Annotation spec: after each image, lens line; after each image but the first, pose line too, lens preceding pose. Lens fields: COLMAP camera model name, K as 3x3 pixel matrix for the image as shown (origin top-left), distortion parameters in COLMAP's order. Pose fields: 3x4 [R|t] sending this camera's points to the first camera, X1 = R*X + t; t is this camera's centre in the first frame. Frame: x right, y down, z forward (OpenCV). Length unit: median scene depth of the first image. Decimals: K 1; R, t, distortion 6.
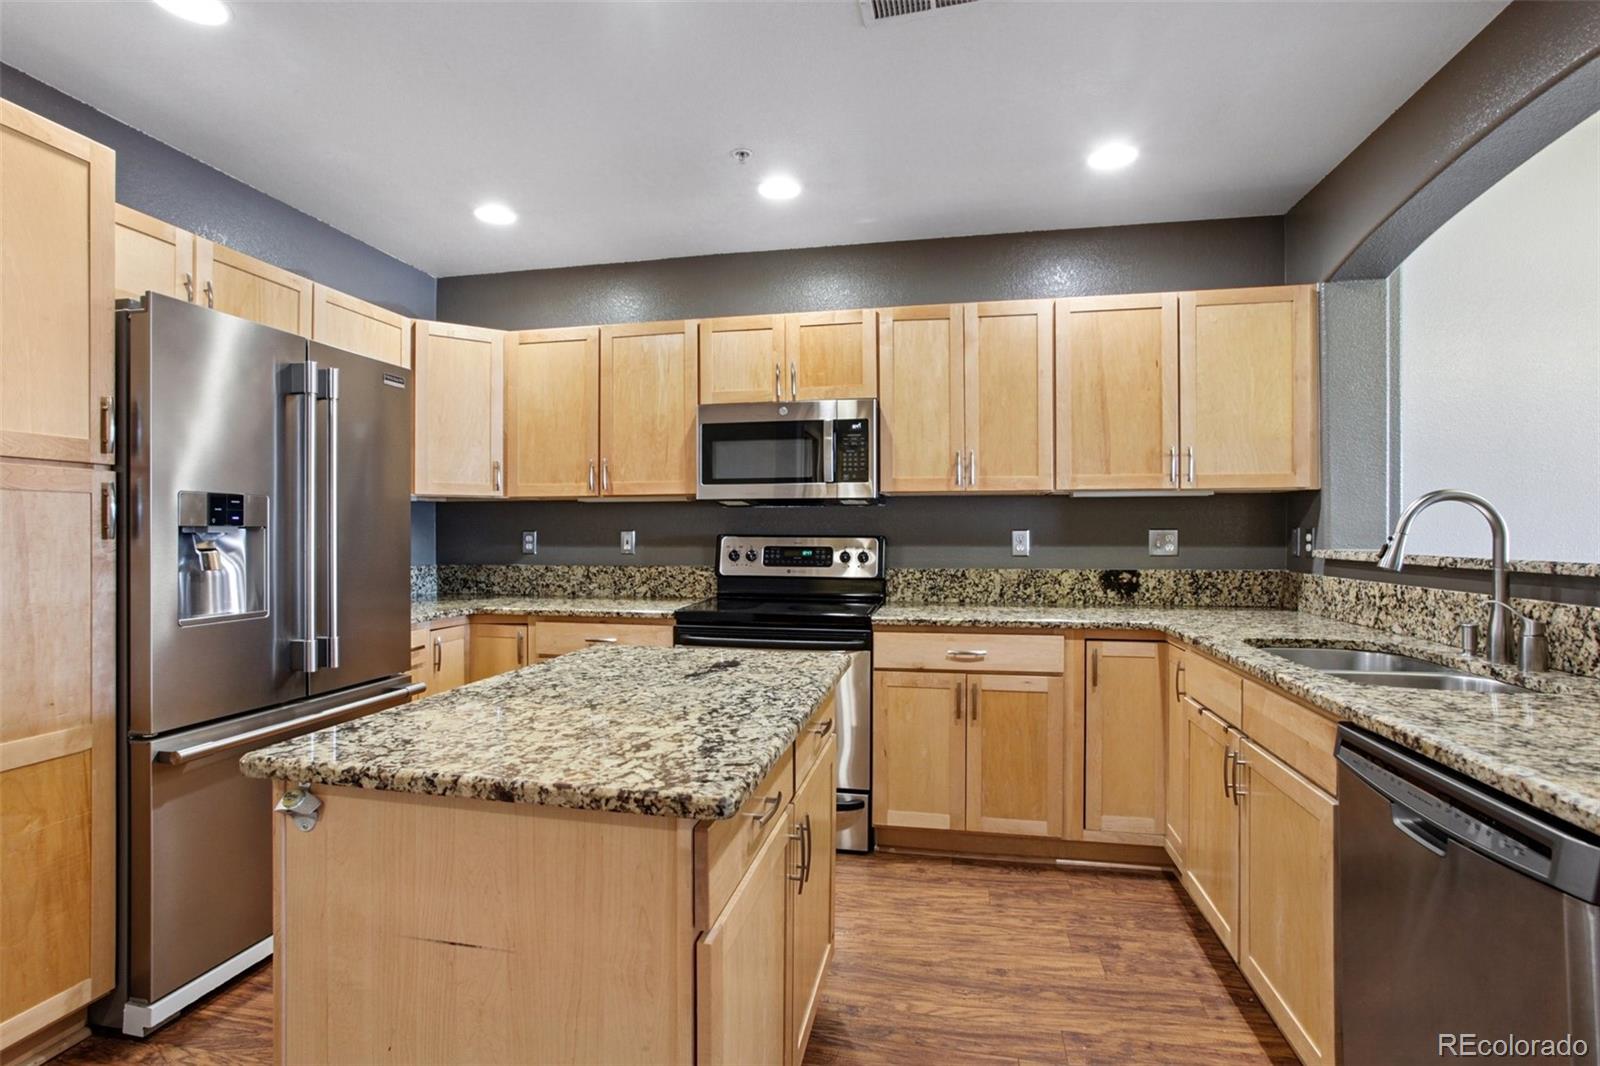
lens RADIAL K [[798.2, 0, 796.3], [0, 798.2, 555.1], [0, 0, 1]] dist [-0.050007, 0.029737]
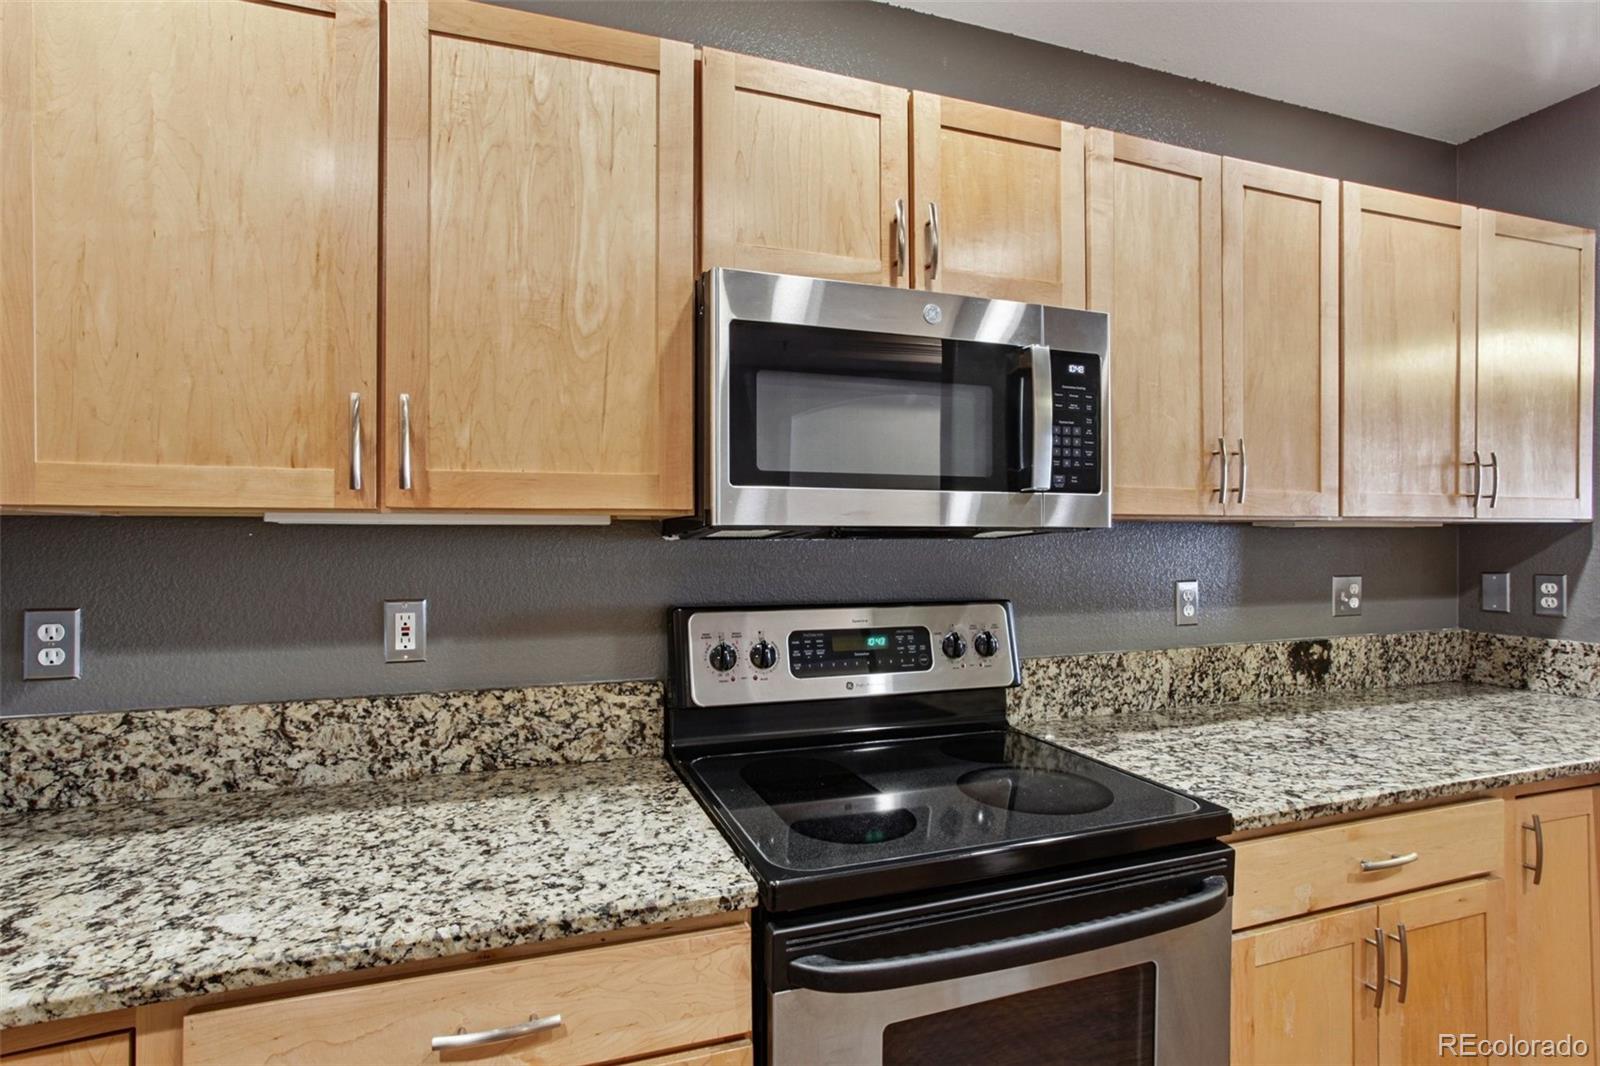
lens RADIAL K [[798.2, 0, 796.3], [0, 798.2, 555.1], [0, 0, 1]] dist [-0.050007, 0.029737]
pose [[0.859949, -0.010126, 0.510280, -0.268216], [0.015253, 0.999866, -0.005863, -0.051857], [-0.510153, 0.012825, 0.859988, 0.644643]]
